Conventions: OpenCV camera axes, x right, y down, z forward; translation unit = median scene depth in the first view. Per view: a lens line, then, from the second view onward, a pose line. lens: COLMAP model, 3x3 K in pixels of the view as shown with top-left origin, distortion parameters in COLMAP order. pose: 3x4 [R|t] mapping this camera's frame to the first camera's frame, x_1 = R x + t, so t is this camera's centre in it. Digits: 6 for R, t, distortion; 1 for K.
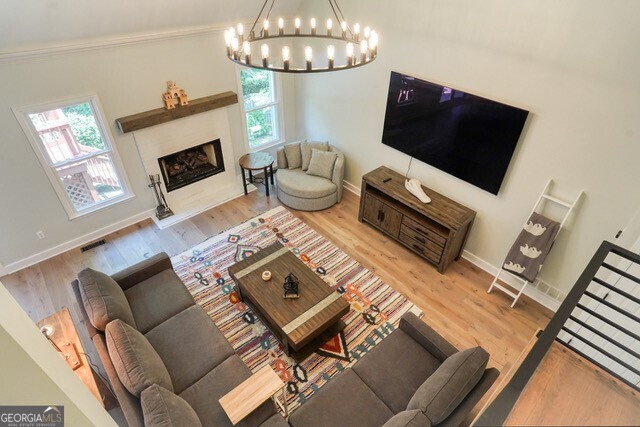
lens RADIAL K [[345.8, 0, 320.0], [0, 345.8, 213.5], [0, 0, 1]] dist [-0.045731, 0.023845]
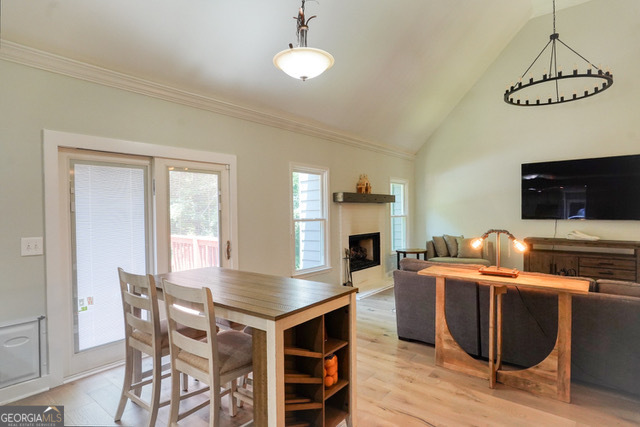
lens RADIAL K [[345.8, 0, 320.0], [0, 345.8, 213.5], [0, 0, 1]] dist [-0.045731, 0.023845]
pose [[0.986606, -0.022586, 0.161552, -0.684274], [0.115838, 0.794298, -0.596383, 0.398175], [-0.114850, 0.607109, 0.786275, 0.090049]]
